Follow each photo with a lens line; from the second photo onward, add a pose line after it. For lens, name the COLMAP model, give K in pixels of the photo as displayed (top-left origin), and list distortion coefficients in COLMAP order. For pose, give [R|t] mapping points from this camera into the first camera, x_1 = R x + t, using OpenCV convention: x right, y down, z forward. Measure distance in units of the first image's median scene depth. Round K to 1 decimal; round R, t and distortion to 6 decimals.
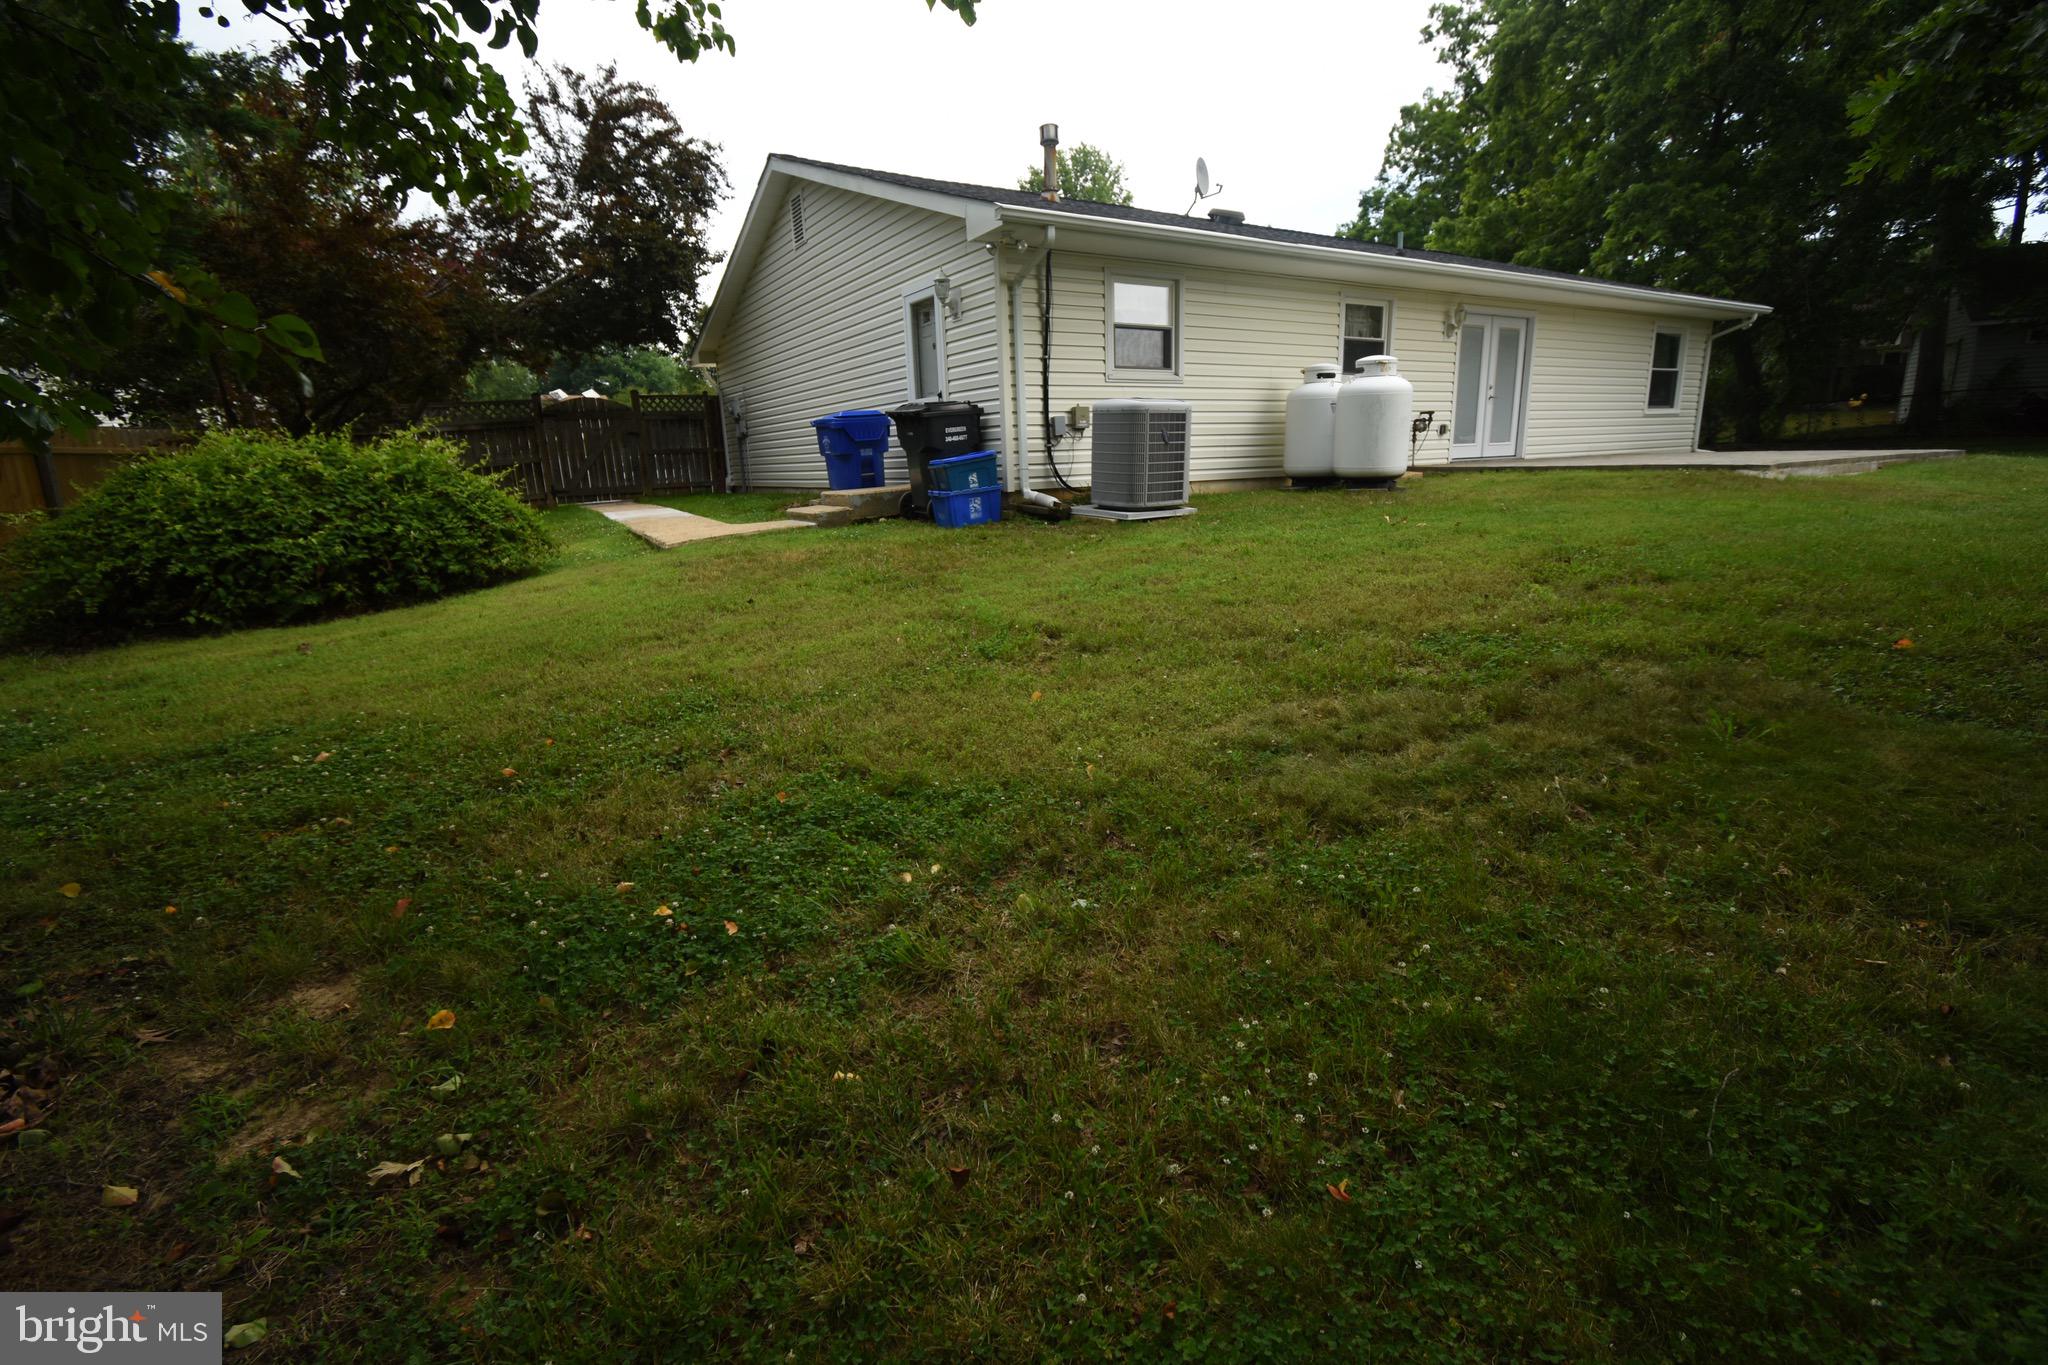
lens RADIAL K [[894.1, 0, 1032.6], [0, 894.1, 675.4], [0, 0, 1]] dist [0.005607, -0.003659]
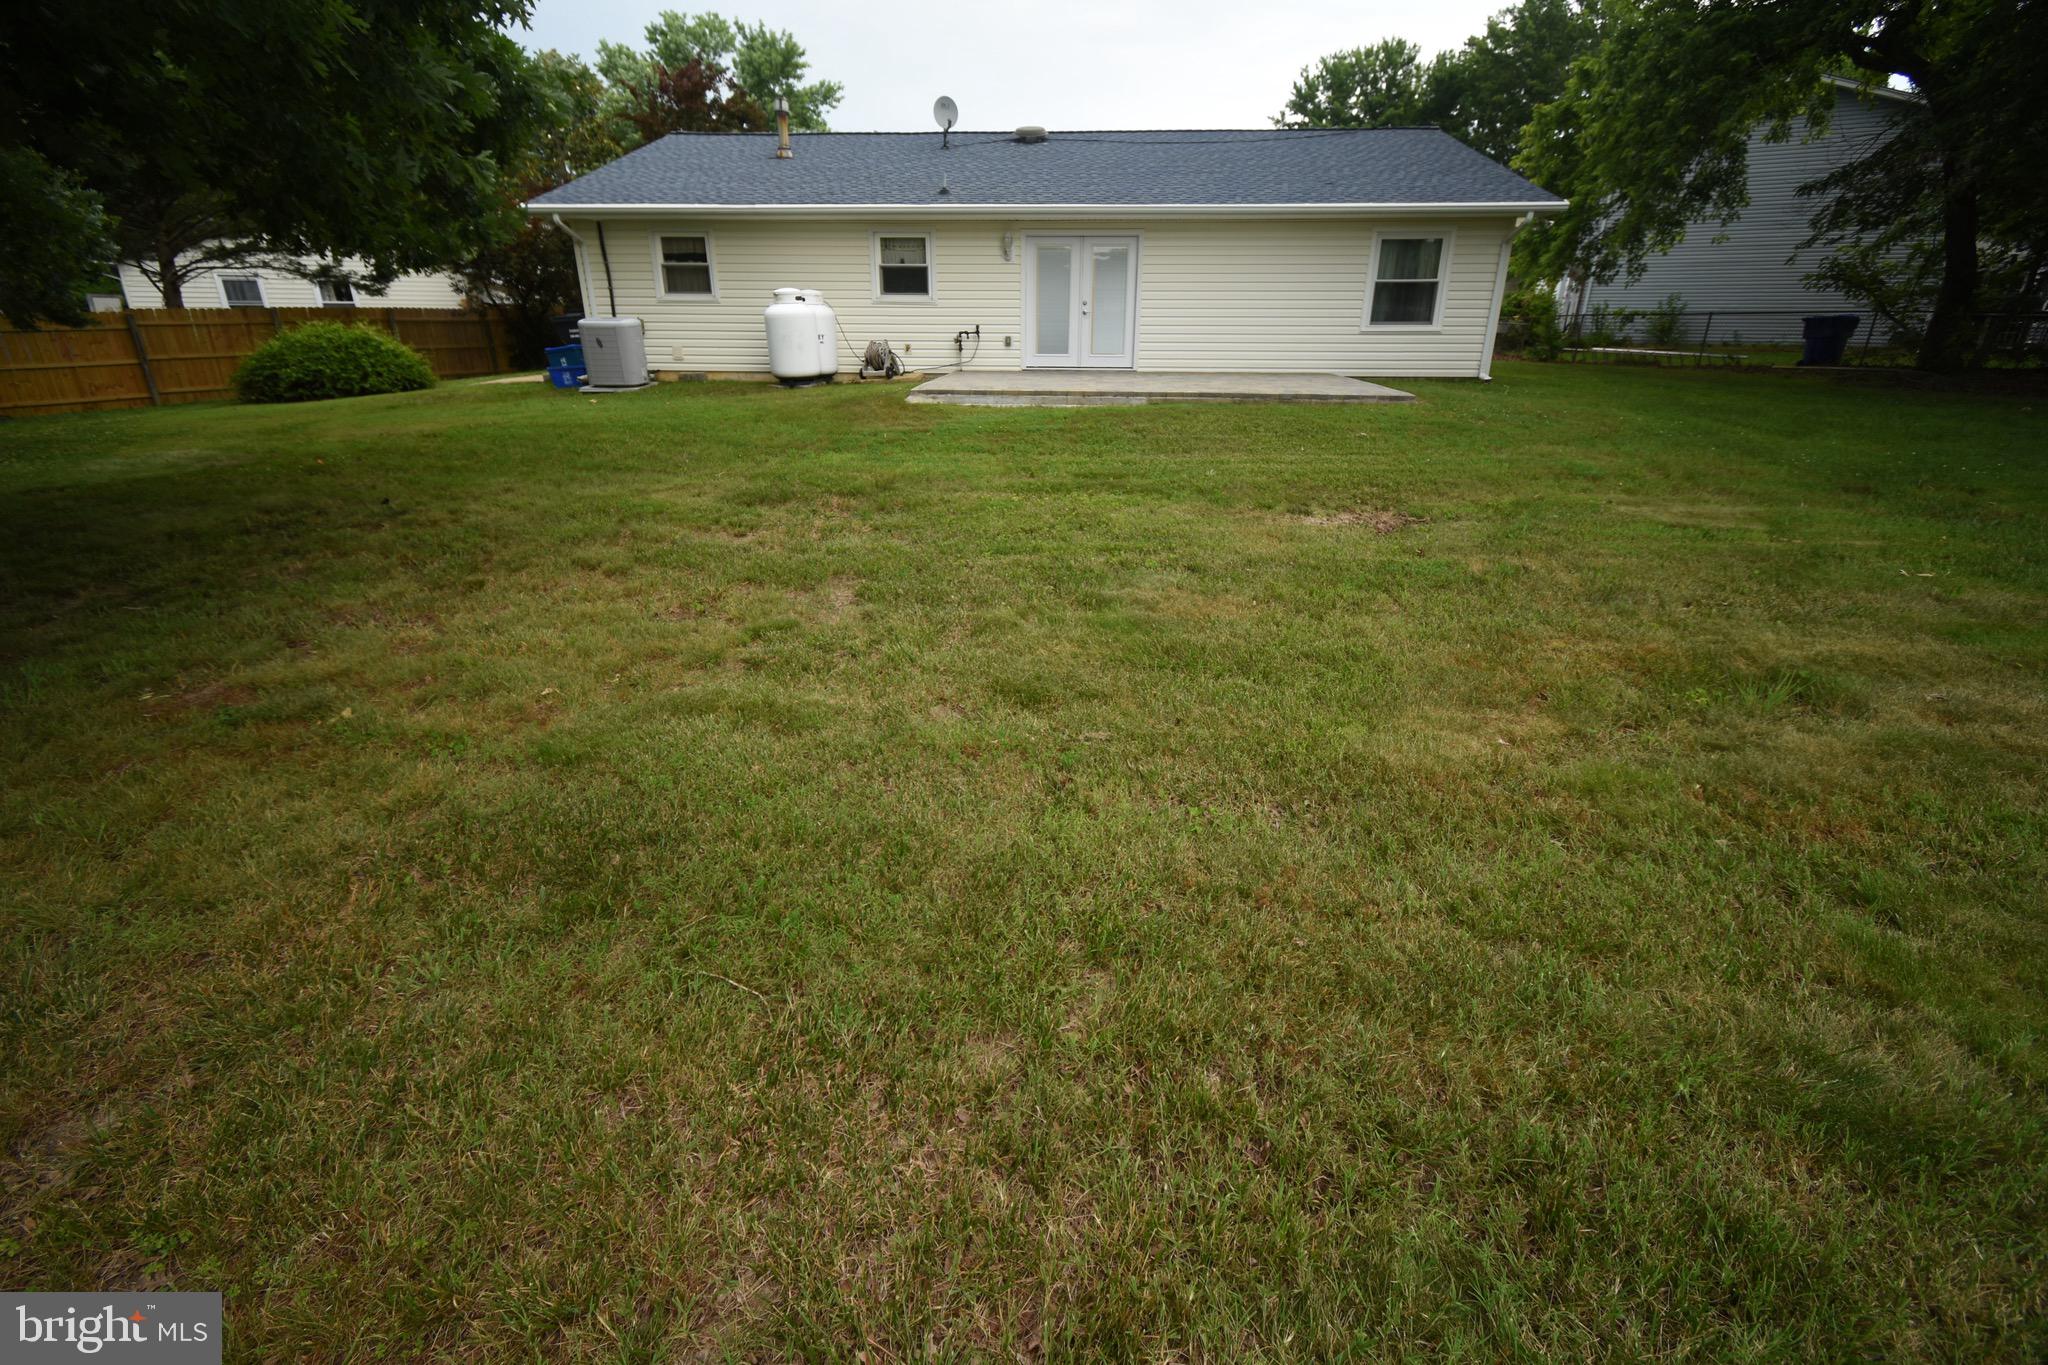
lens RADIAL K [[894.1, 0, 1023.7], [0, 894.1, 672.6], [0, 0, 1]] dist [0.005607, -0.003659]
pose [[0.802648, 0.252199, -0.540512, 1.481756], [-0.171276, 0.965499, 0.196153, -0.106580], [0.571333, -0.064865, 0.818151, 0.027830]]
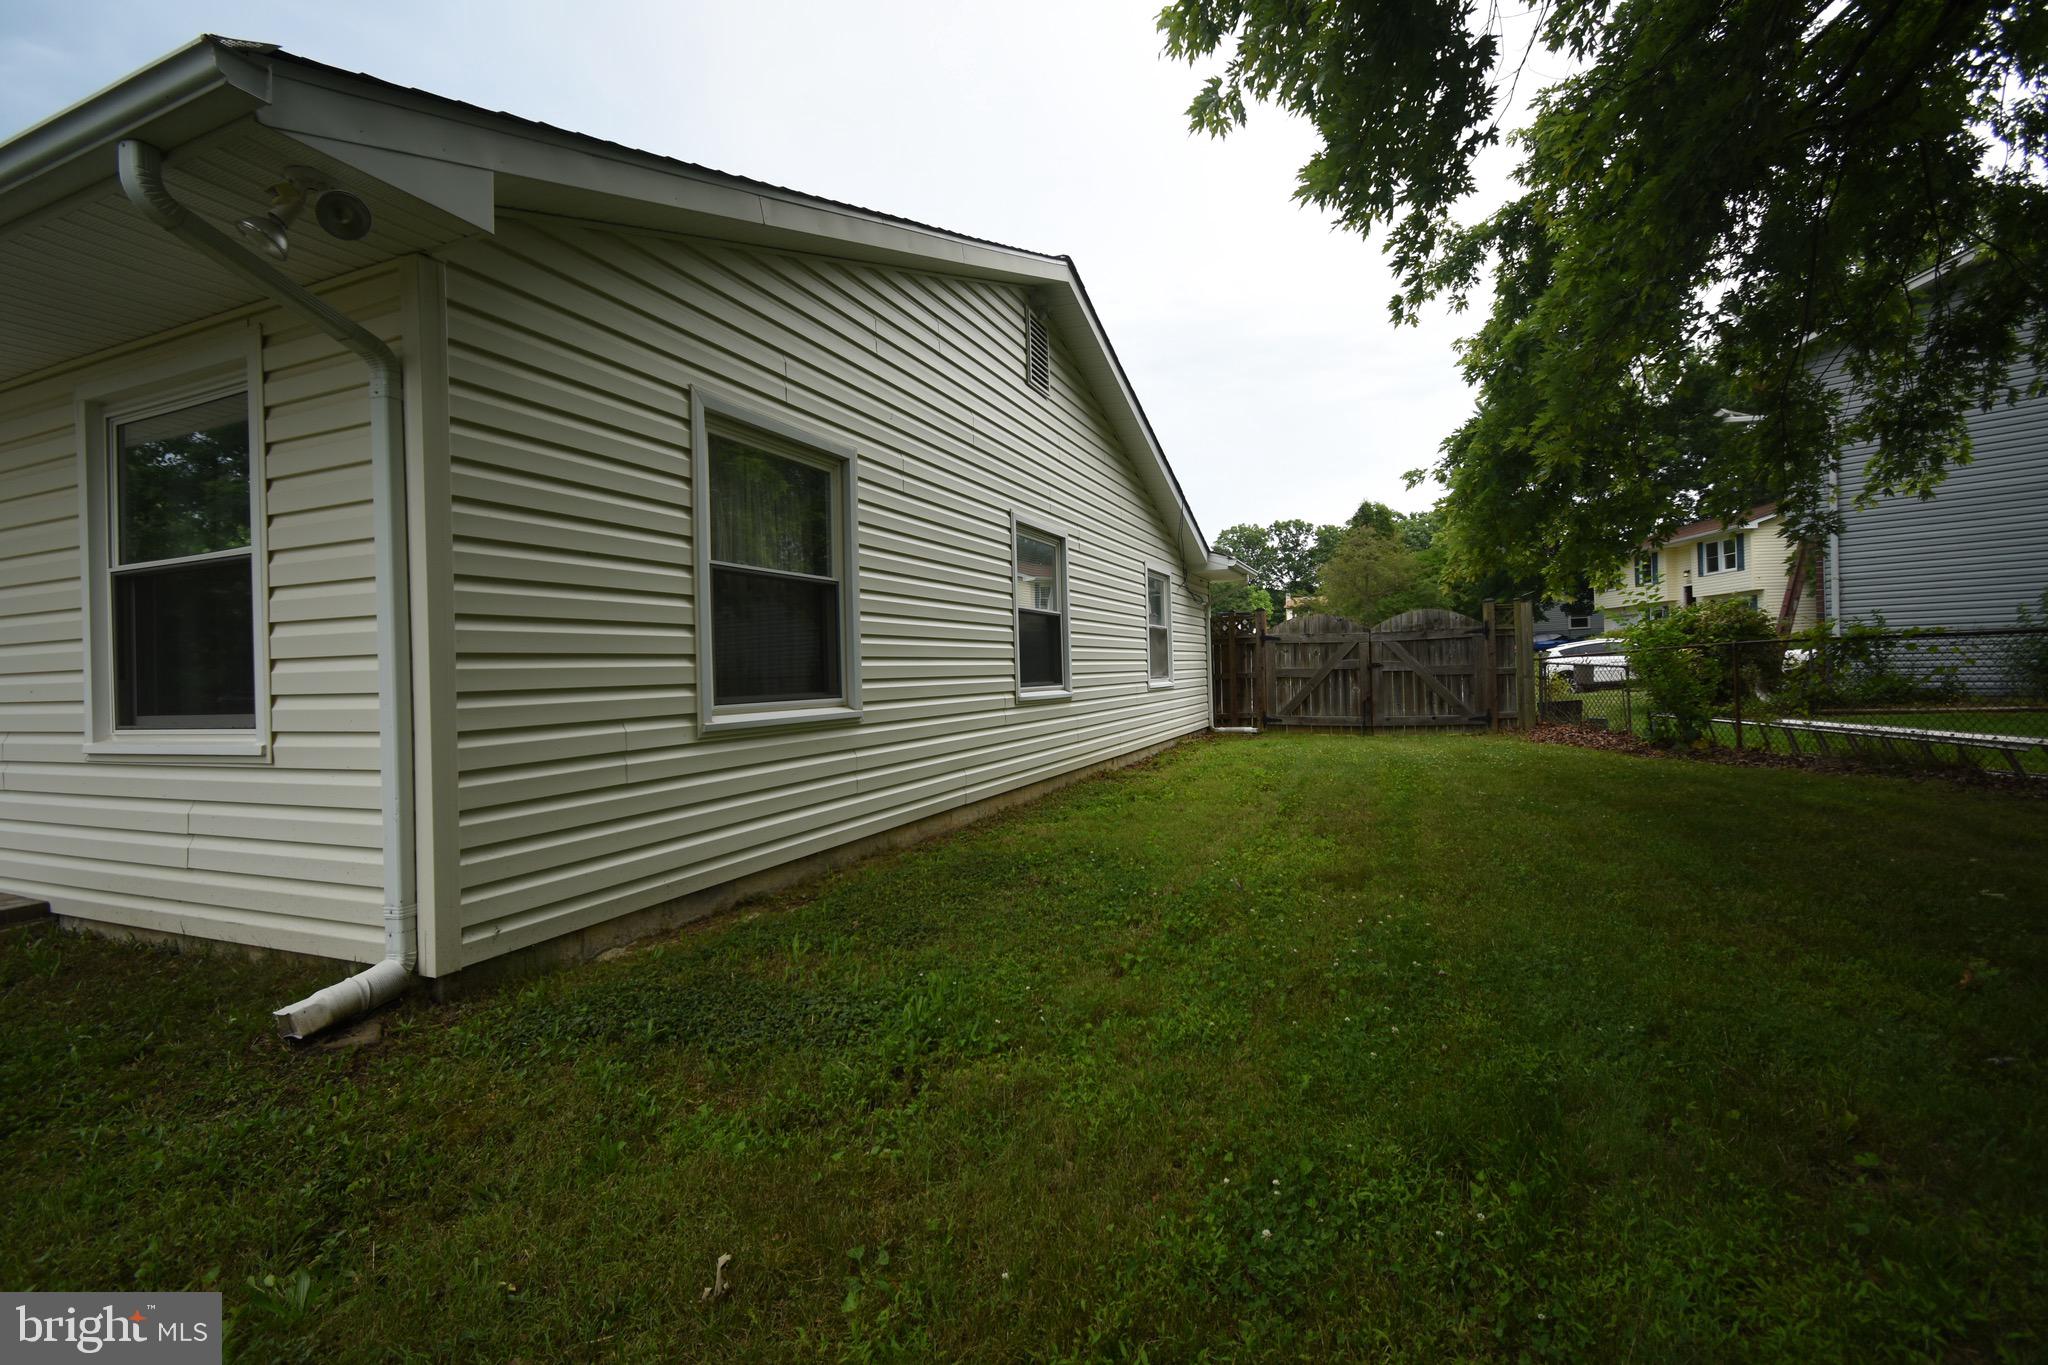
lens RADIAL K [[894.1, 0, 1036.2], [0, 894.1, 672.6], [0, 0, 1]] dist [0.005607, -0.003659]
pose [[0.571275, 0.021317, -0.820482, 1.514974], [-0.188610, 0.976319, -0.105957, -0.499546], [0.798794, 0.215281, 0.561767, 1.590798]]
